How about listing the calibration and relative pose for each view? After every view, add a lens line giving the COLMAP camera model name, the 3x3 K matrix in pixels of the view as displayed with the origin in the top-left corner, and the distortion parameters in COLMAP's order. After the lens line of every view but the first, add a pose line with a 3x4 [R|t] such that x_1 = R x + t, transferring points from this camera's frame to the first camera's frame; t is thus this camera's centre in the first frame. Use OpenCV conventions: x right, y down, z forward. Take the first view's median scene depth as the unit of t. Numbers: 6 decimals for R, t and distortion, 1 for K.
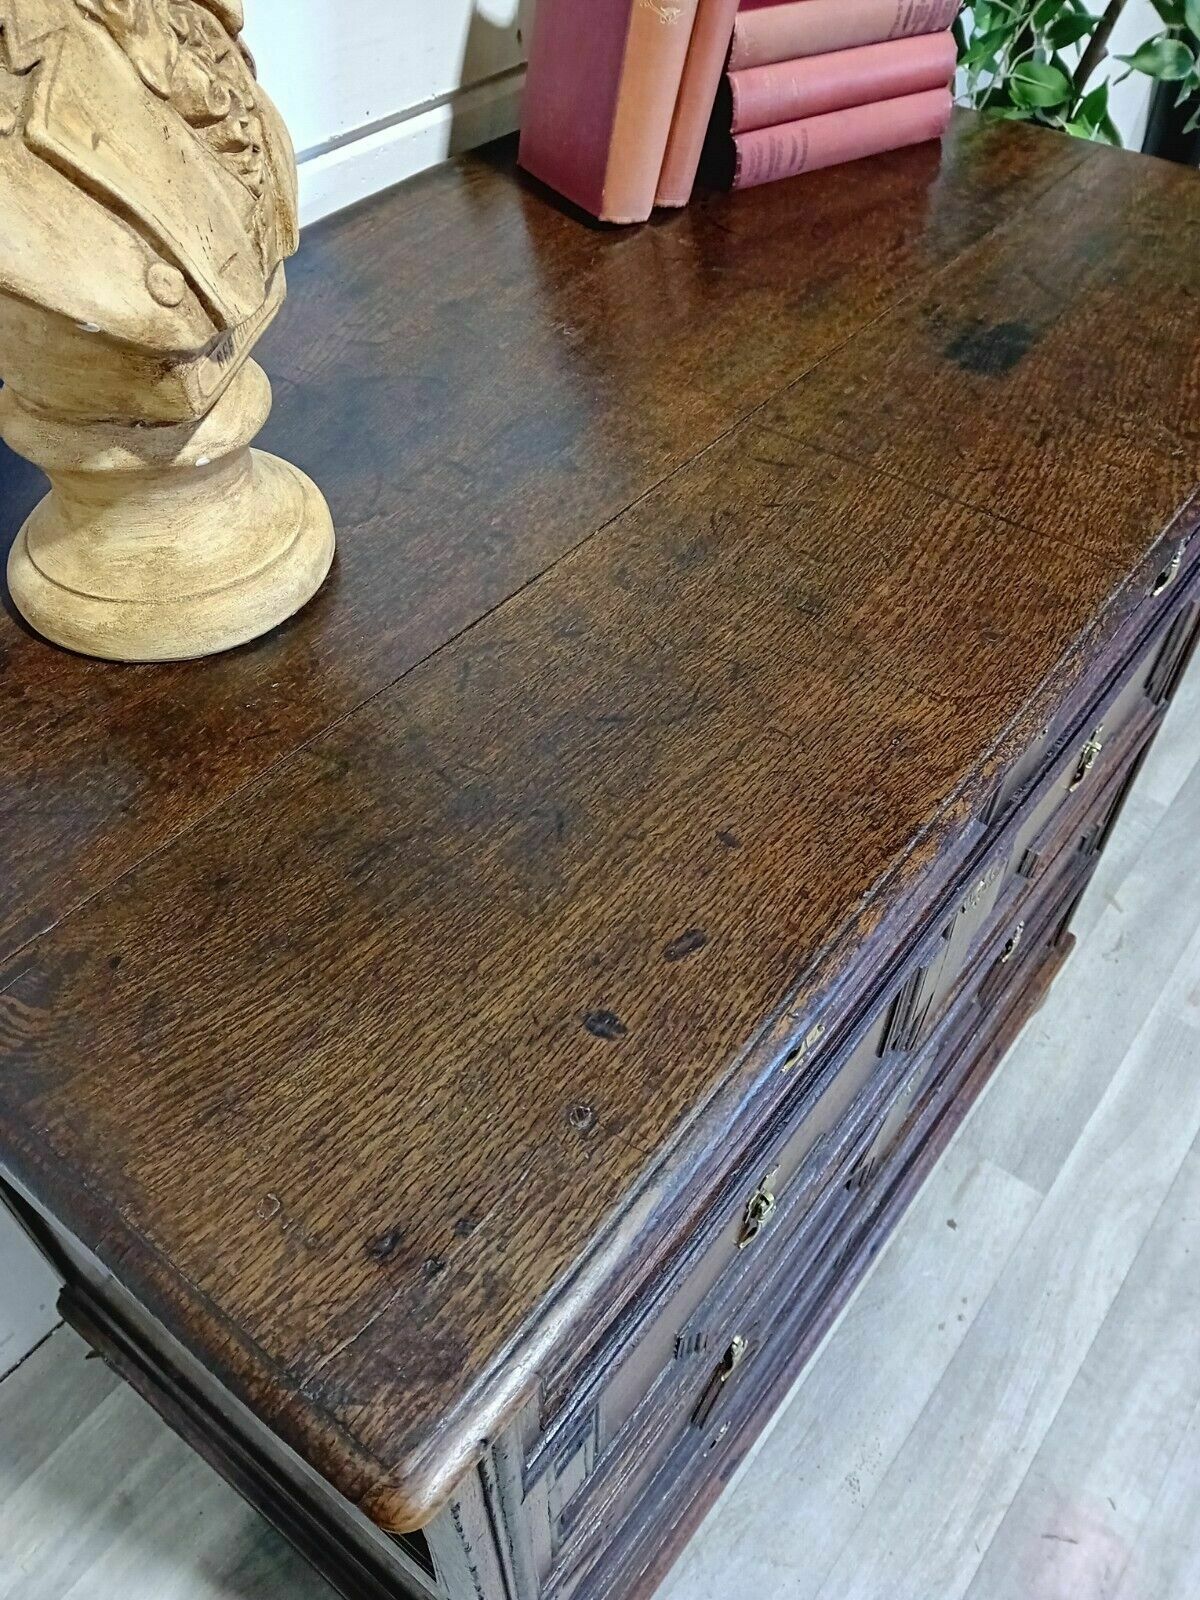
lens RADIAL K [[1260.3, 0, 600.8], [0, 1260.3, 798.7], [0, 0, 1]] dist [0.005418, -0.040434]
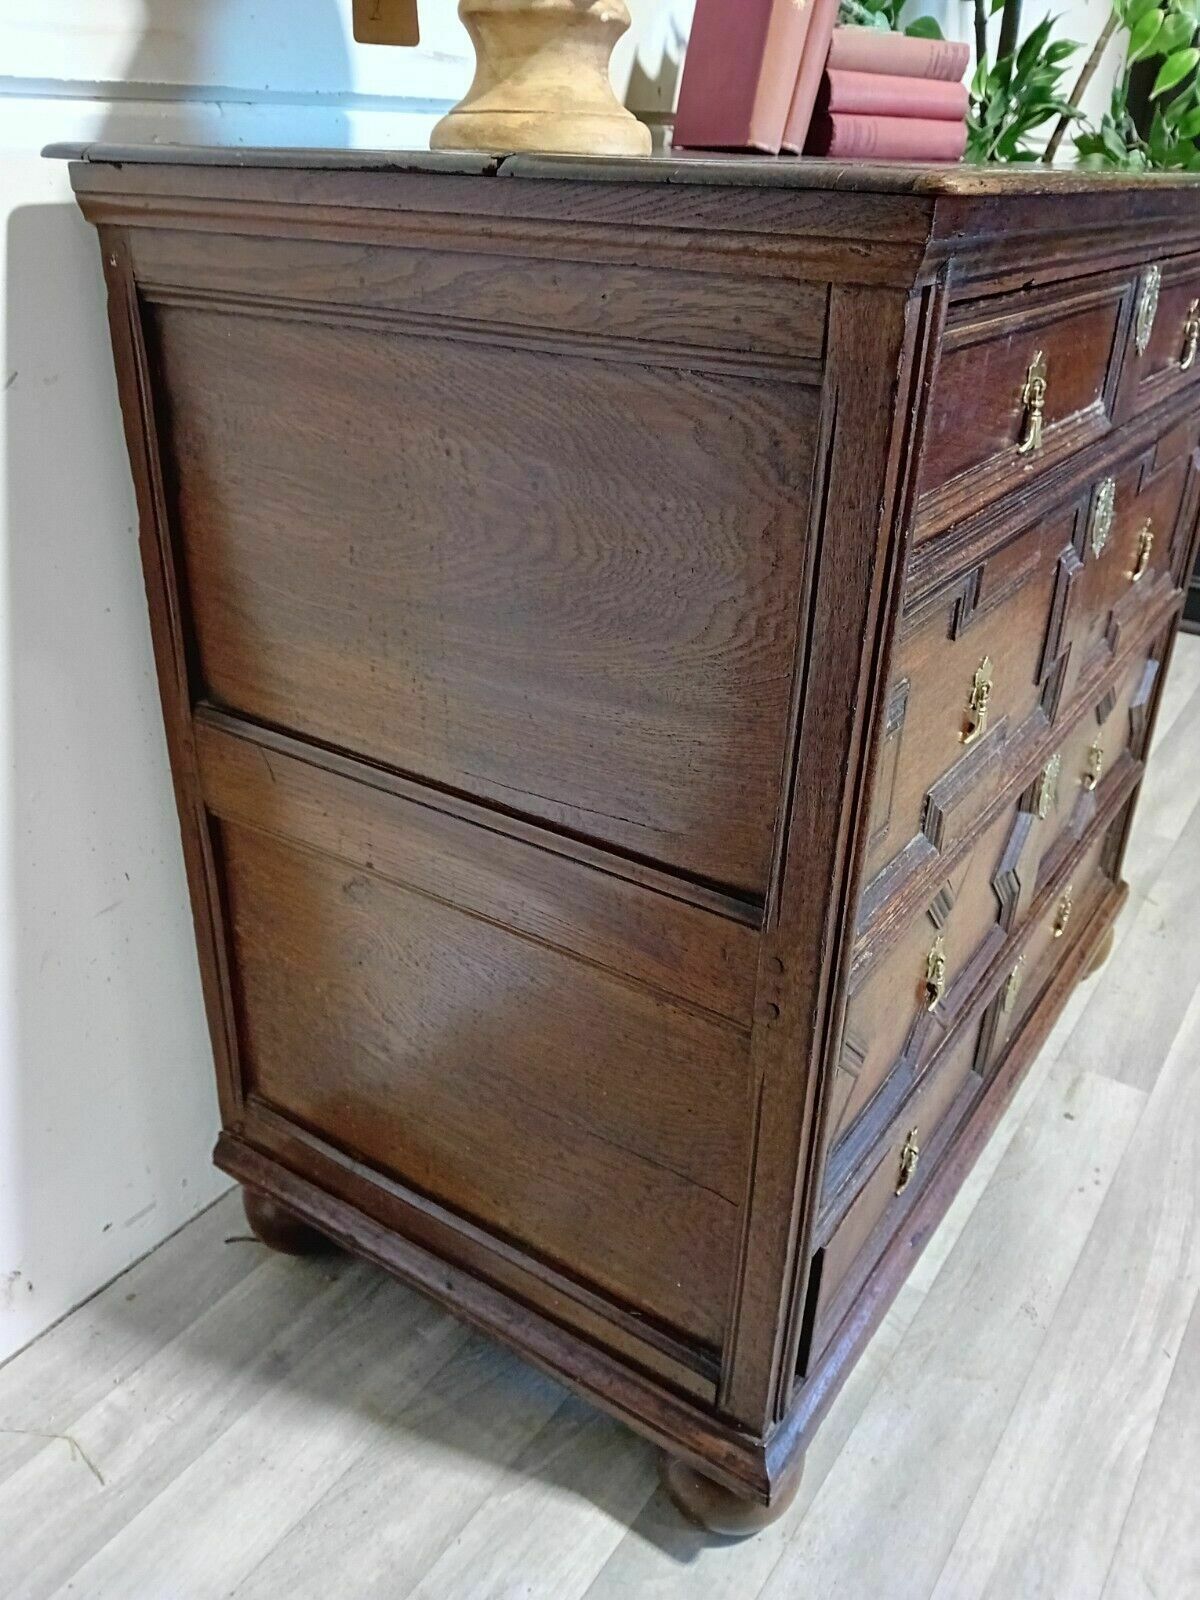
lens RADIAL K [[1259.3, 0, 603.2], [0, 1259.3, 795.4], [0, 0, 1]] dist [0.036754, -0.086855]
pose [[0.997547, -0.017740, 0.067711, -0.195302], [0.039871, 0.939090, -0.341352, 0.503870], [-0.057531, 0.343214, 0.937494, -0.043559]]
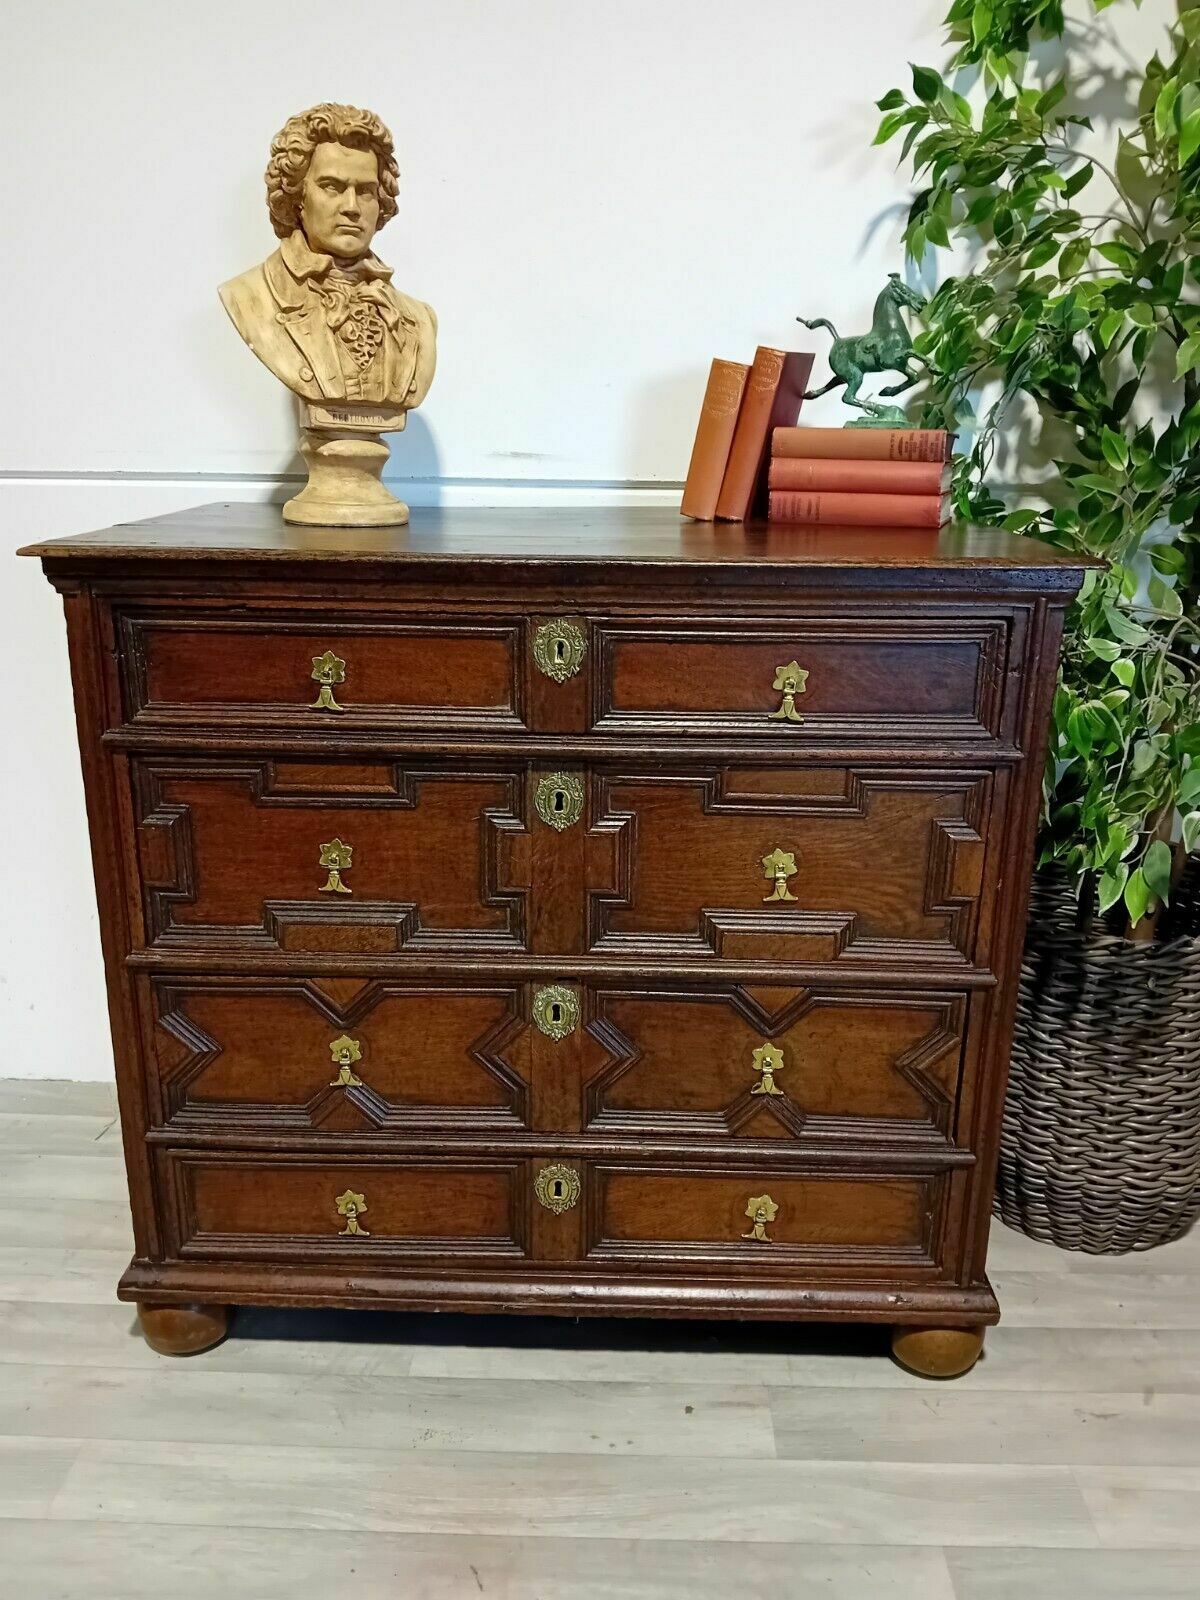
lens RADIAL K [[1246.0, 0, 600.0], [0, 1246.0, 800.0], [0, 0, 1]] dist [0.085751, -0.171285]
pose [[0.589415, 0.237863, -0.772018, 1.078874], [-0.598621, 0.770317, -0.219692, 0.260906], [0.542442, 0.591636, 0.596426, 0.049751]]
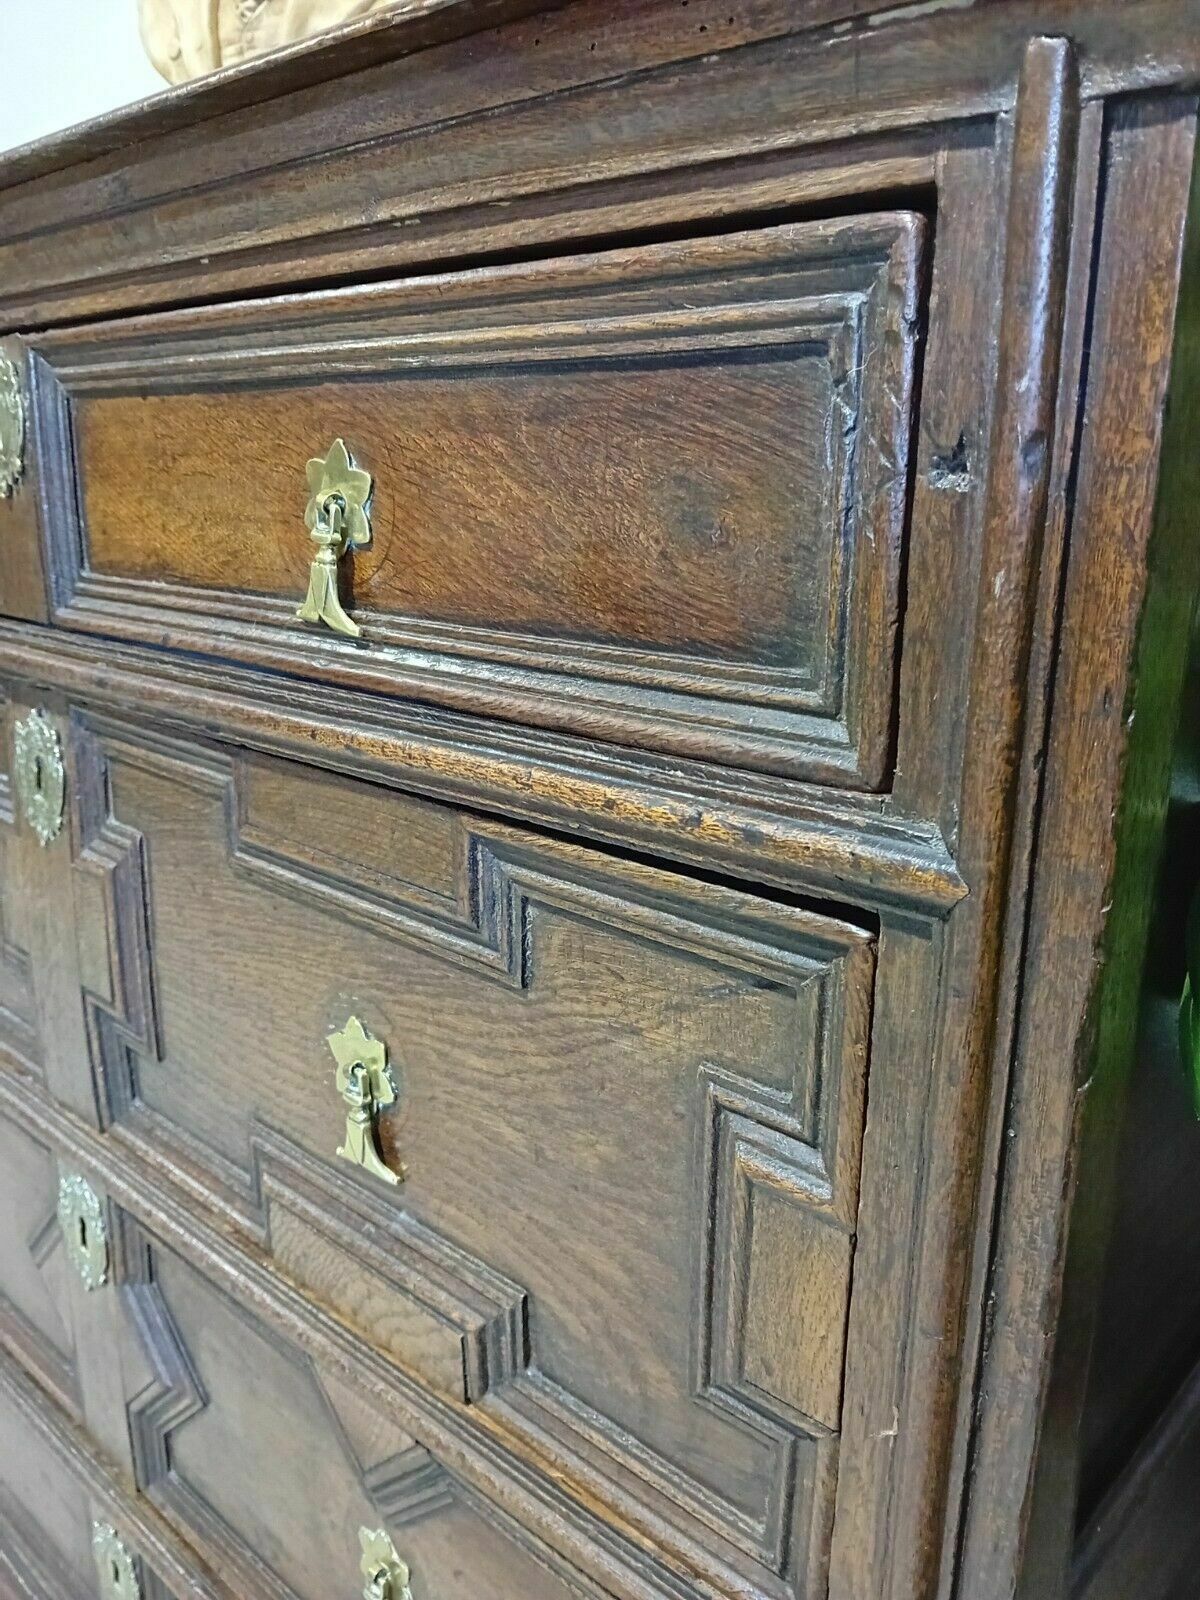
lens RADIAL K [[1253.4, 0, 600.5], [0, 1253.4, 755.8], [0, 0, 1]] dist [0.083536, -0.302232]
pose [[-0.079237, 0.243796, -0.966584, 0.666289], [-0.726963, 0.649330, 0.223370, -0.235143], [0.682089, 0.720371, 0.125780, 0.771559]]
